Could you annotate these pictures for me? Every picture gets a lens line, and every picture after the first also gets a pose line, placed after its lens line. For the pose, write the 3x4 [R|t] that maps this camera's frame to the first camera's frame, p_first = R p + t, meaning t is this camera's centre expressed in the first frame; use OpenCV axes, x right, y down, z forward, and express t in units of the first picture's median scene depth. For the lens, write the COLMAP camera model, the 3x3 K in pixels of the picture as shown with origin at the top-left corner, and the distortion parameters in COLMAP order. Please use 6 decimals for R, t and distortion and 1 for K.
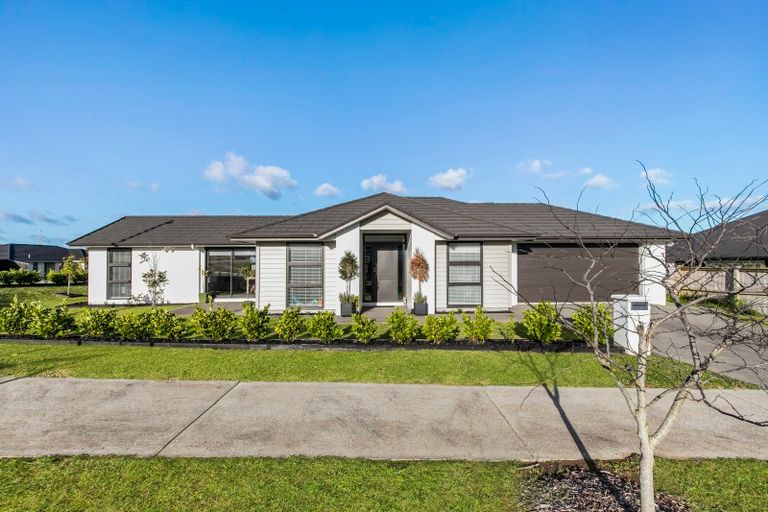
lens RADIAL K [[349.0, 0, 383.5], [0, 349.0, 258.9], [0, 0, 1]] dist [0.005065, -0.000202]
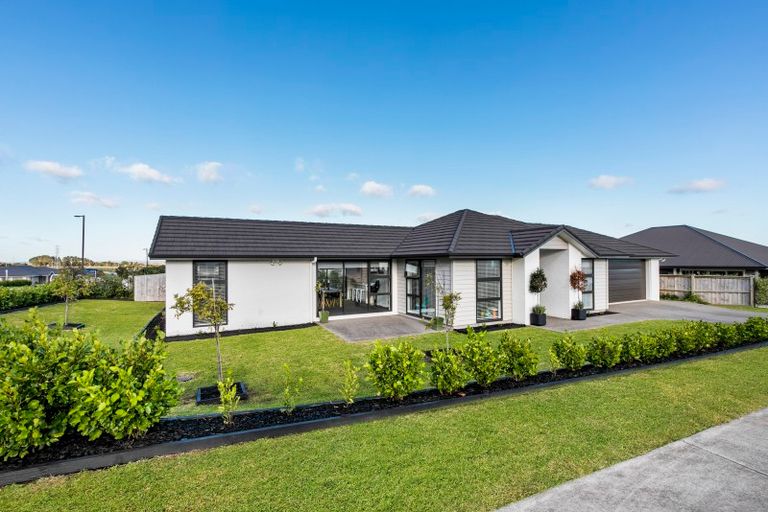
lens RADIAL K [[349.0, 0, 387.4], [0, 349.0, 256.9], [0, 0, 1]] dist [0.005065, -0.000202]
pose [[0.904129, 0.006493, 0.427210, -0.941640], [-0.003193, 0.999959, -0.008441, -0.042382], [-0.427247, 0.006268, 0.904113, 0.167262]]
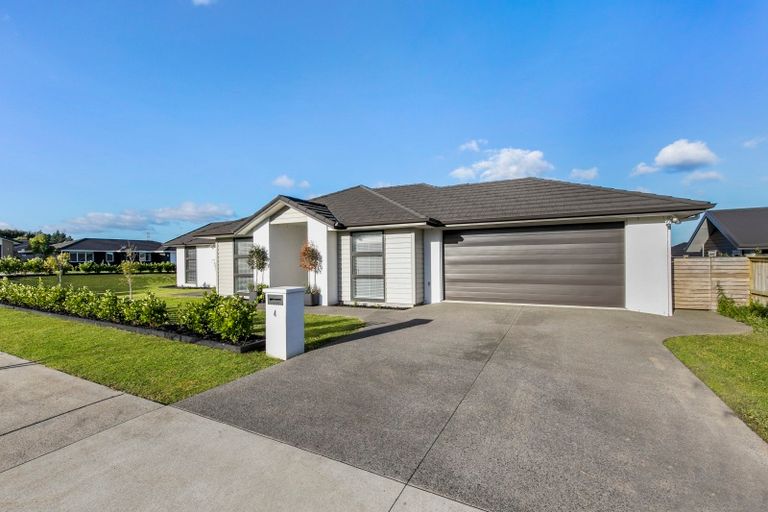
lens RADIAL K [[349.0, 0, 378.4], [0, 349.0, 255.3], [0, 0, 1]] dist [0.005065, -0.000202]
pose [[0.876523, -0.009517, -0.481267, 0.702855], [0.011446, 0.999934, 0.001073, 0.014452], [0.481225, -0.006450, 0.876574, 0.196728]]
